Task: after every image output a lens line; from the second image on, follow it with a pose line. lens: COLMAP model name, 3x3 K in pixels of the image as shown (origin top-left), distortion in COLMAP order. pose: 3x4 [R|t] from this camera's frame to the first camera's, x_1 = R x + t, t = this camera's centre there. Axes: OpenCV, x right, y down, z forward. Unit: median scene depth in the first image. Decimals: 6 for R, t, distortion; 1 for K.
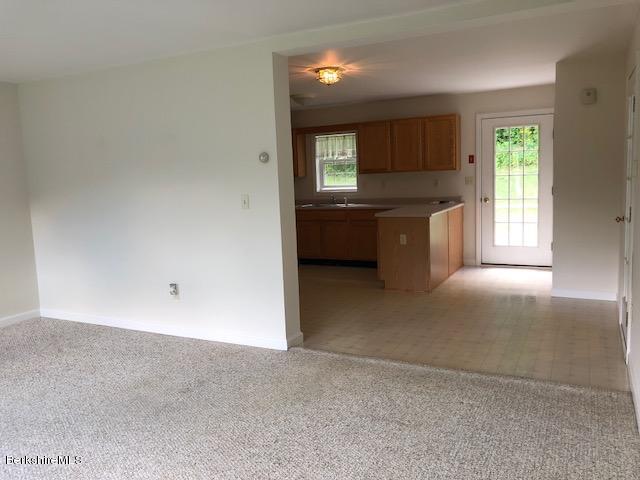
lens RADIAL K [[522.2, 0, 322.3], [0, 522.2, 239.6], [0, 0, 1]] dist [0.019525, -0.032775]
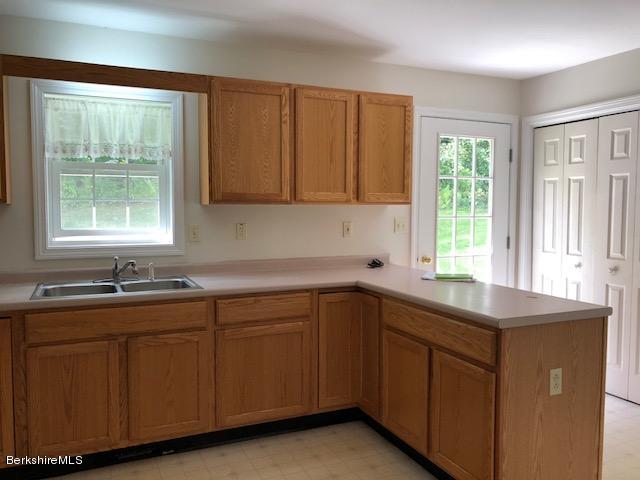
lens RADIAL K [[522.2, 0, 315.5], [0, 522.2, 233.8], [0, 0, 1]] dist [0.019525, -0.032775]
pose [[0.627232, 0.002204, 0.778830, -0.199530], [0.067305, 0.996102, -0.057023, -0.078172], [-0.775919, 0.088186, 0.624638, 0.725068]]
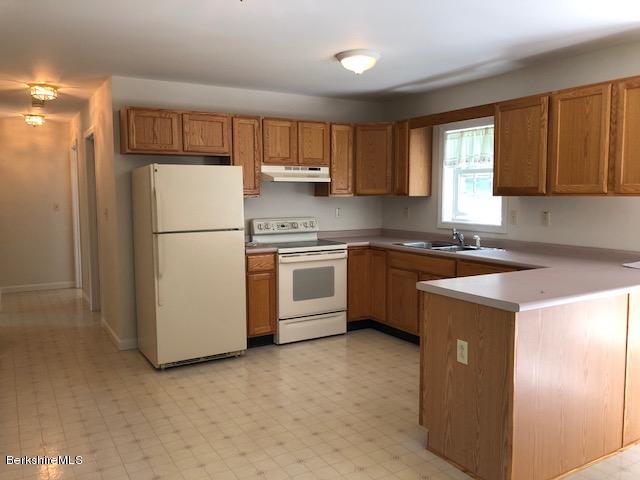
lens RADIAL K [[522.2, 0, 322.5], [0, 522.2, 238.0], [0, 0, 1]] dist [0.019525, -0.032775]
pose [[0.841044, 0.086239, -0.534048, 0.228810], [-0.100101, 0.994973, 0.003026, -0.068192], [0.531624, 0.050914, 0.845449, 0.462253]]
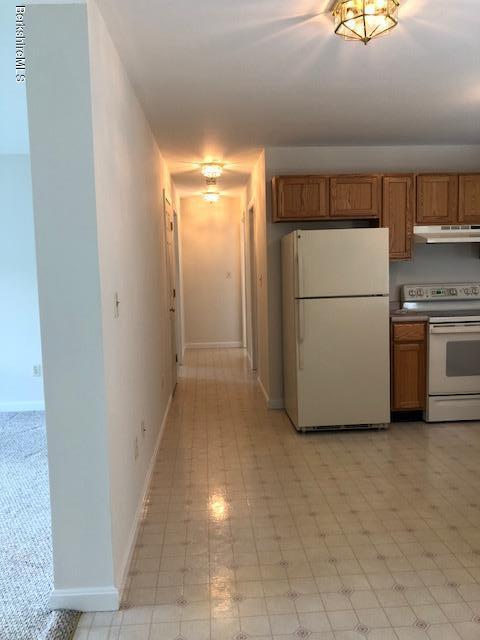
lens RADIAL K [[522.2, 0, 241.8], [0, 522.2, 317.3], [0, 0, 1]] dist [0.019525, -0.032775]
pose [[0.500266, 0.119232, -0.857623, 0.238085], [-0.106384, 0.991433, 0.075779, -0.069784], [0.859311, 0.053328, 0.508665, 0.497159]]
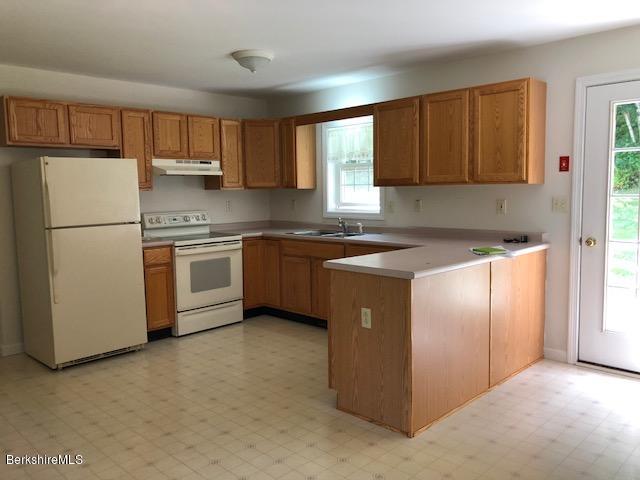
lens RADIAL K [[522.2, 0, 323.8], [0, 522.2, 240.6], [0, 0, 1]] dist [0.019525, -0.032775]
pose [[0.952010, 0.056526, -0.300802, 0.213866], [-0.061997, 0.998039, -0.008666, -0.055164], [0.299723, 0.026899, 0.953647, 0.414175]]
